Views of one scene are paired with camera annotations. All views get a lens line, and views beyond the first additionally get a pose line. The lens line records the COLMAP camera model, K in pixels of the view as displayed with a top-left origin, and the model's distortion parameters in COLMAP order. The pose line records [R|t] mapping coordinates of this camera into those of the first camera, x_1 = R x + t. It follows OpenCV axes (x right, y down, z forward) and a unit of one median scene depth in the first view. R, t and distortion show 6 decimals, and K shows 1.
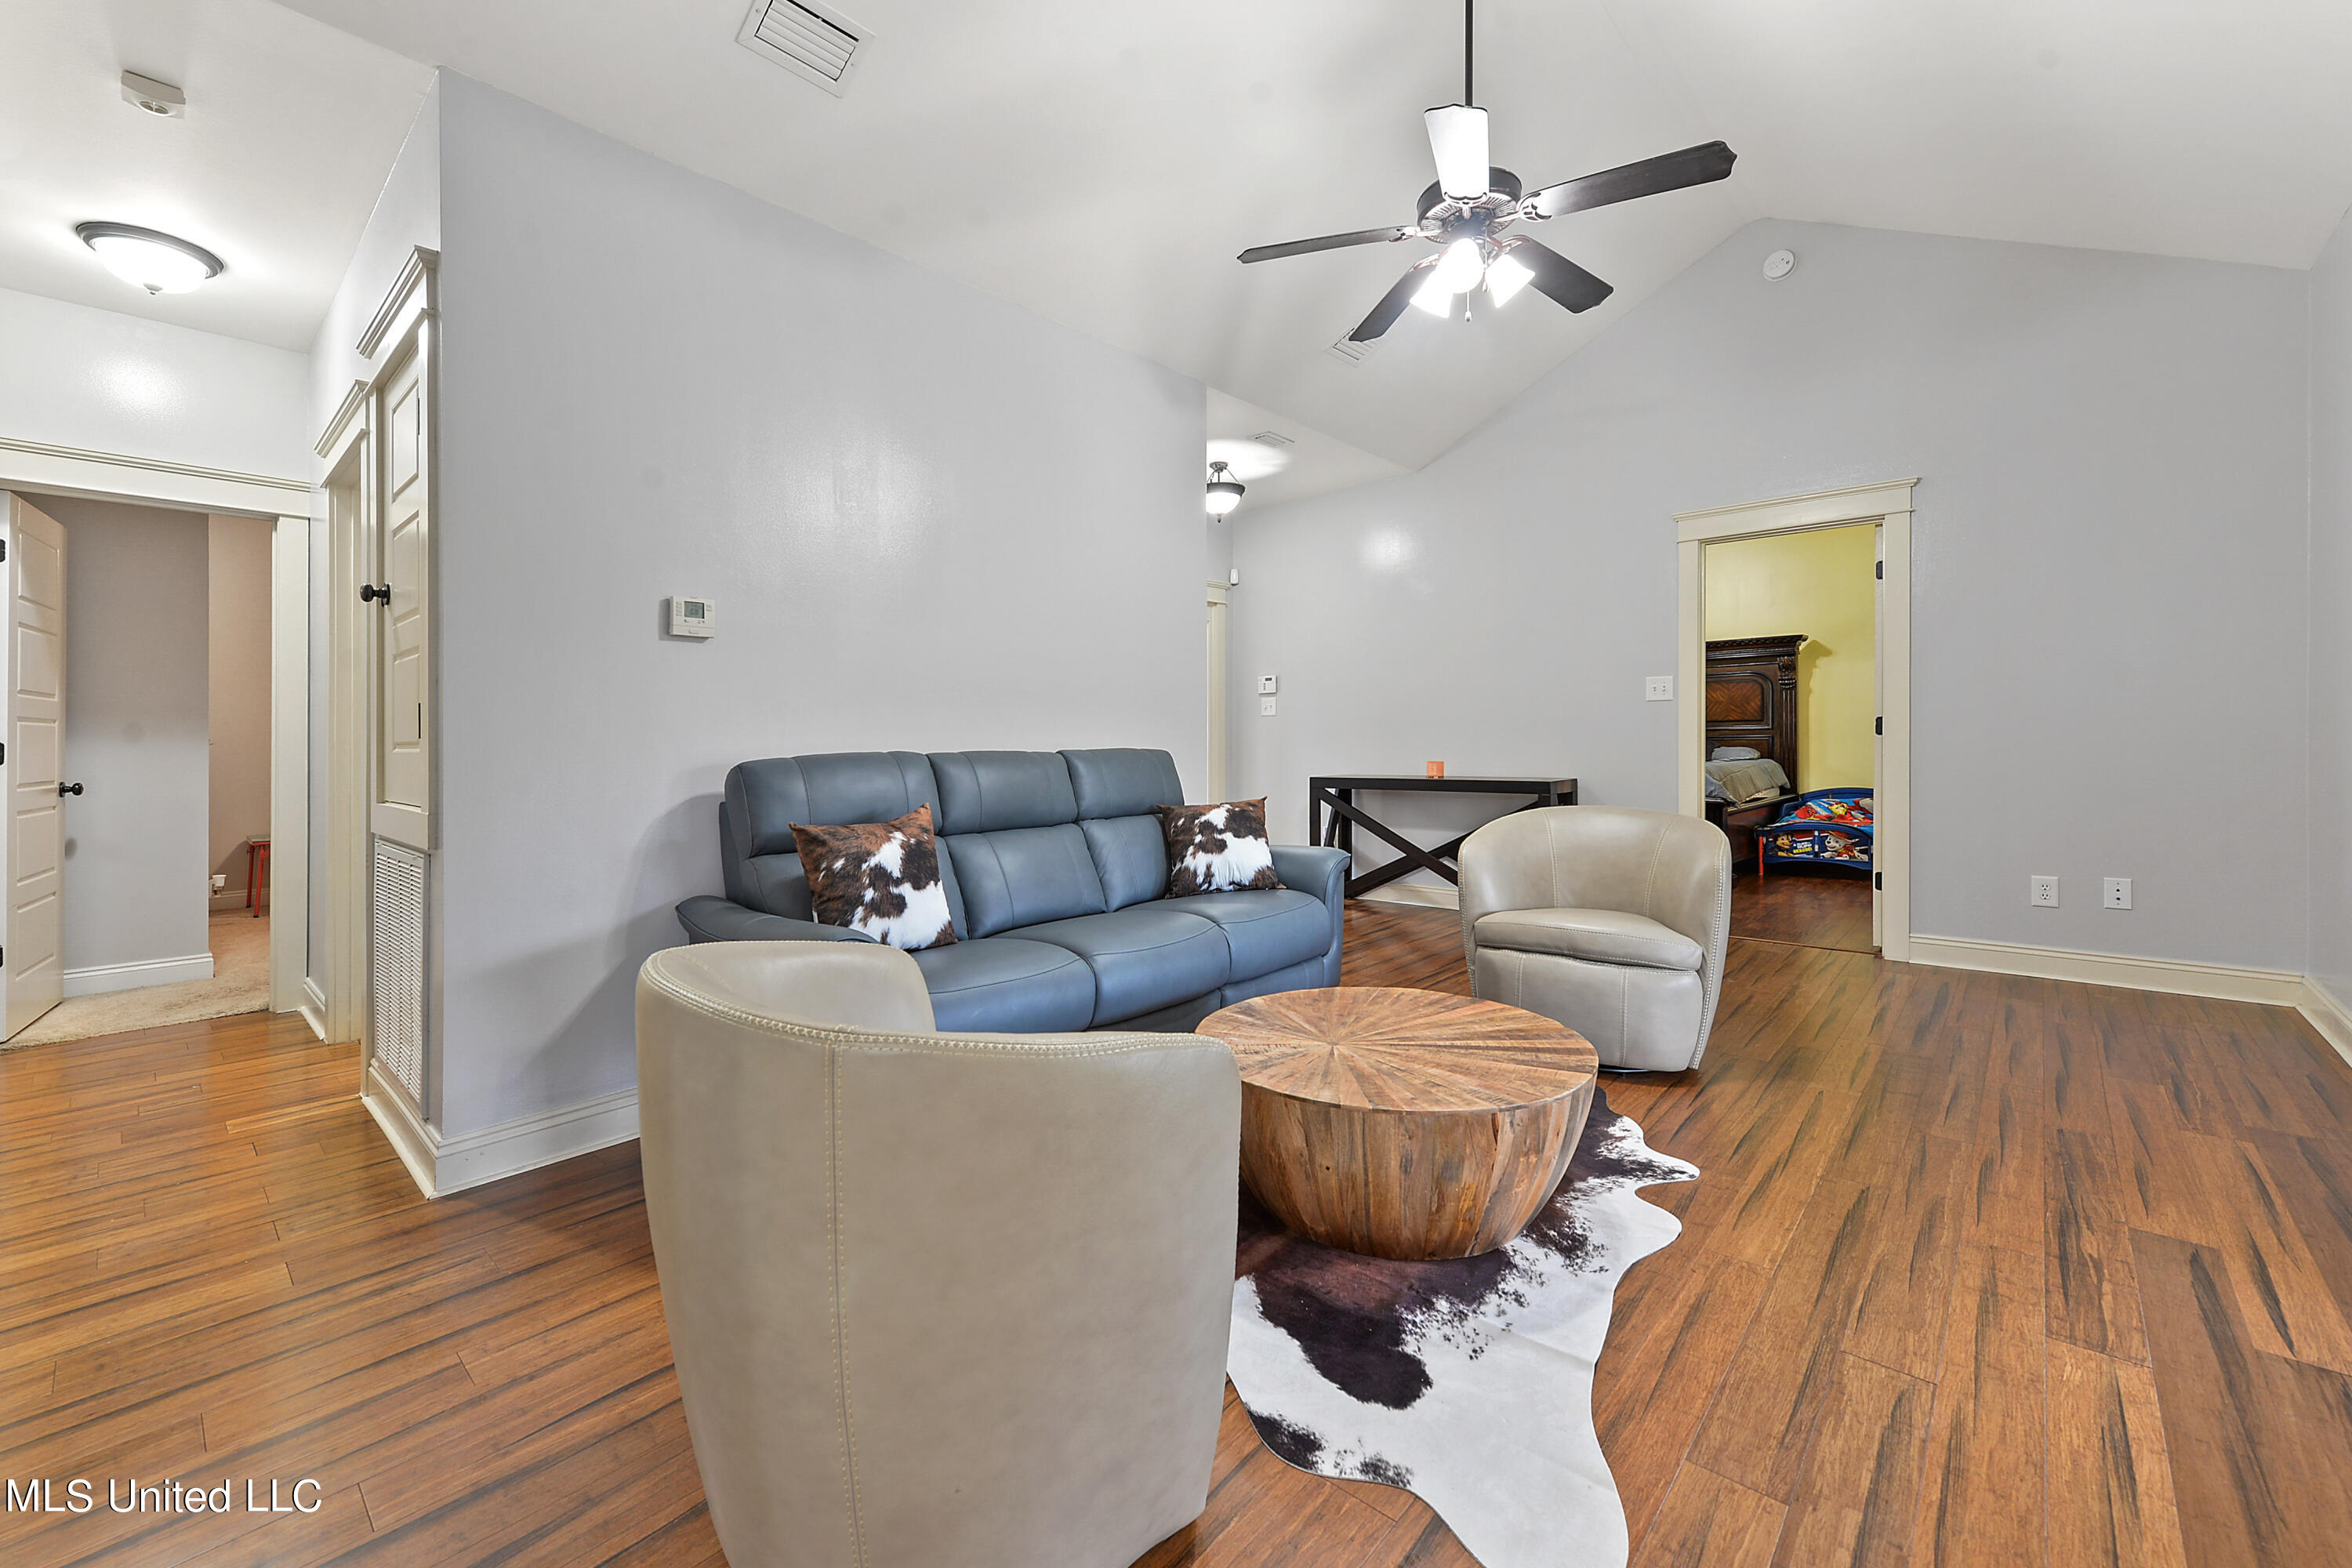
lens RADIAL K [[957.3, 0, 1163.2], [0, 957.3, 737.5], [0, 0, 1]] dist [0.008449, -0.000160]
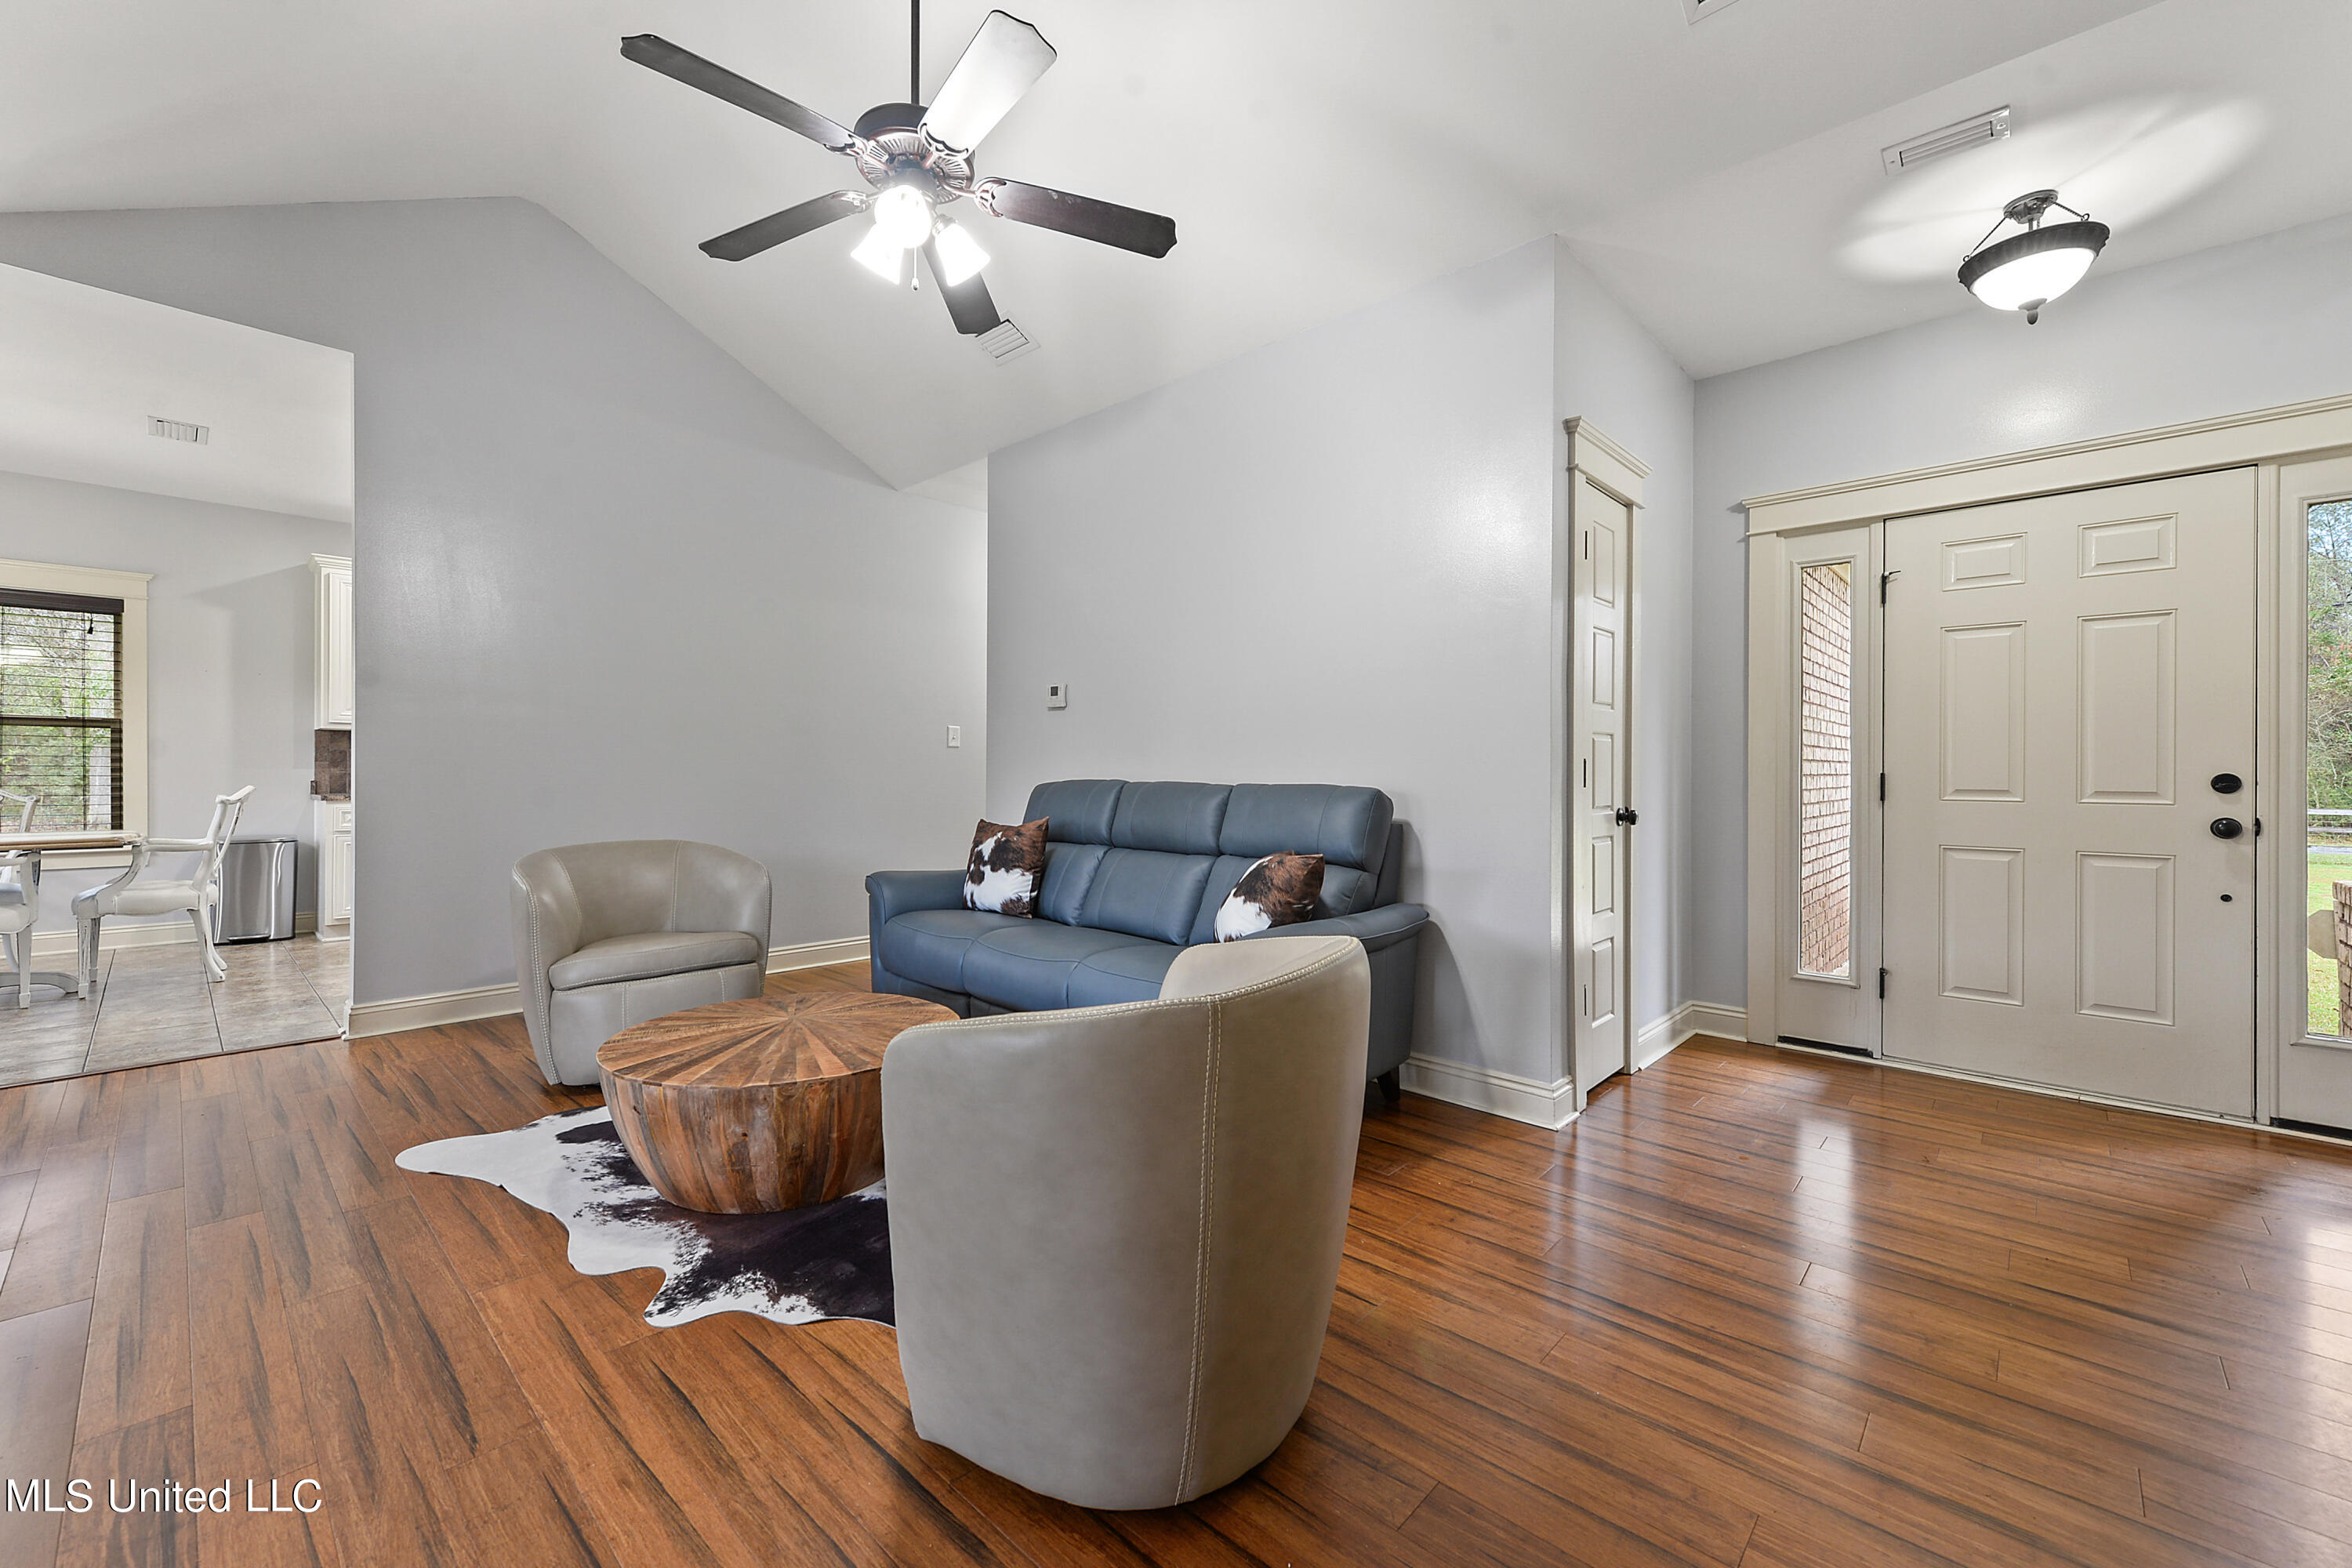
lens RADIAL K [[947.5, 0, 1166.9], [0, 947.5, 765.9], [0, 0, 1]] dist [0.005965, 0.000032]
pose [[-0.023060, 0.005675, -0.999718, 1.404489], [-0.004262, 0.999974, 0.005775, -0.017359], [0.999725, 0.004394, -0.023035, 1.520488]]
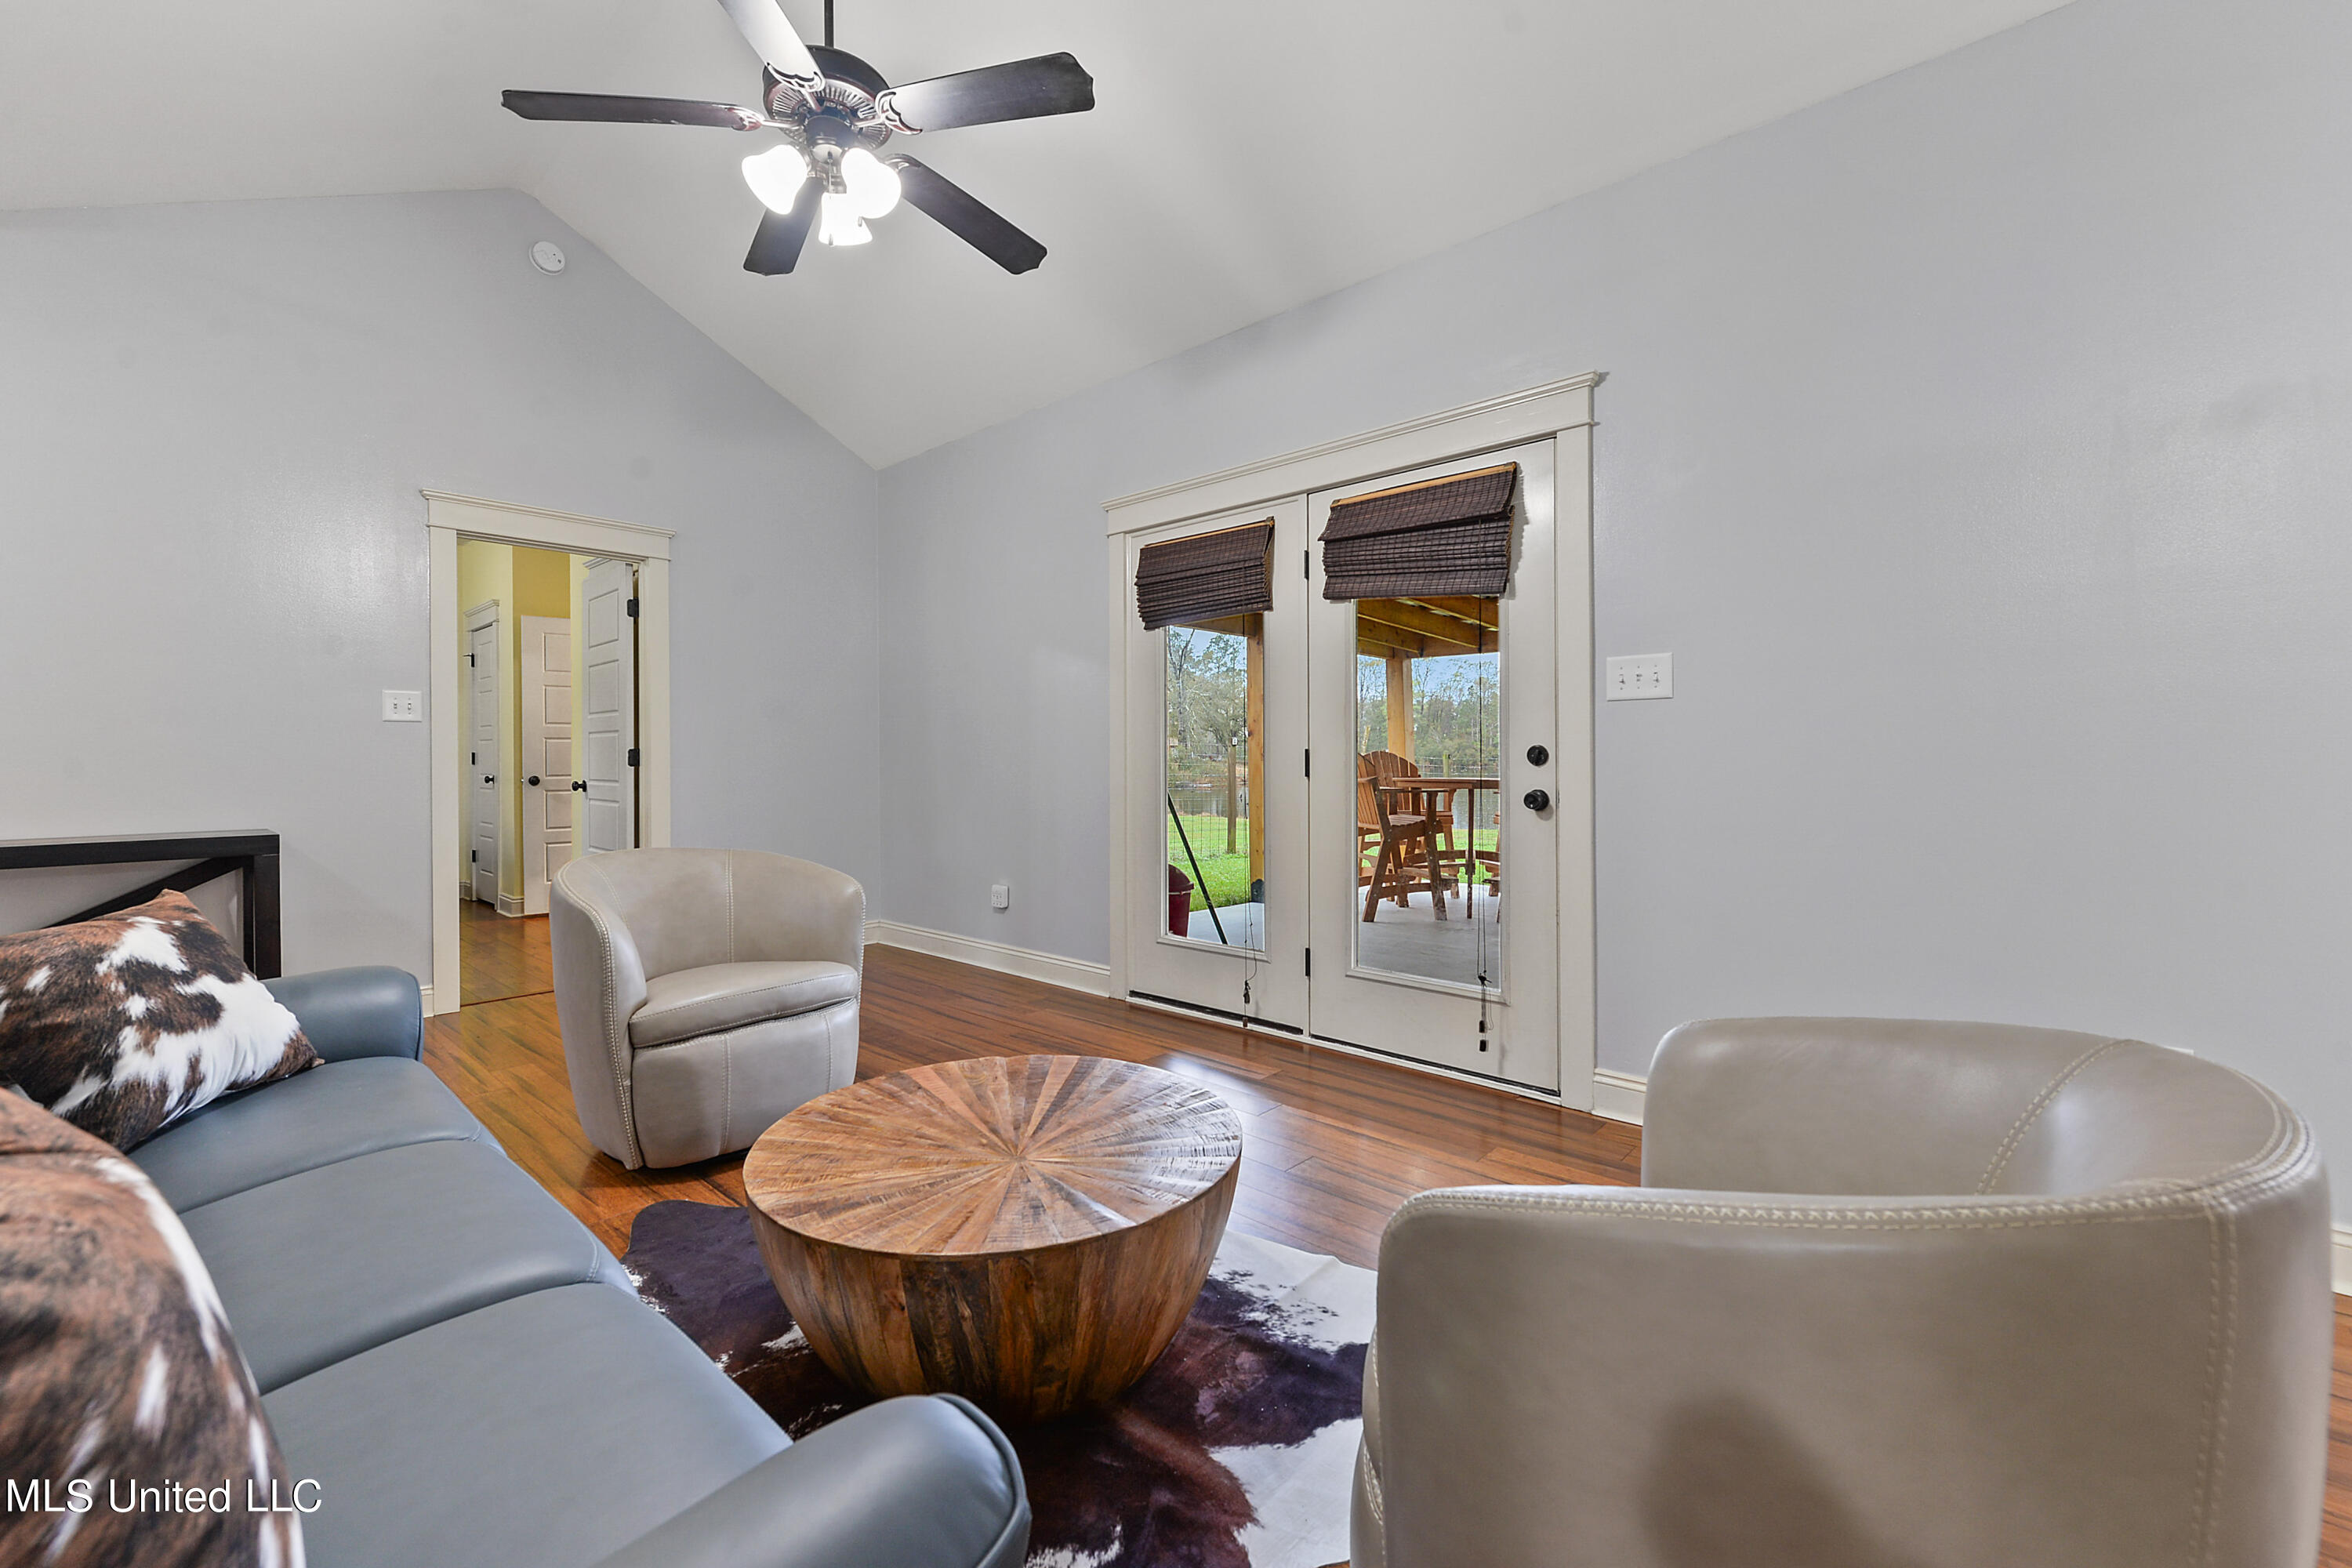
lens RADIAL K [[947.5, 0, 1166.9], [0, 947.5, 765.9], [0, 0, 1]] dist [0.005965, 0.000032]
pose [[0.005842, 0.006312, 0.999963, -0.580843], [0.004660, 0.999969, -0.006339, 0.012449], [-0.999972, 0.004697, 0.005812, 0.880251]]
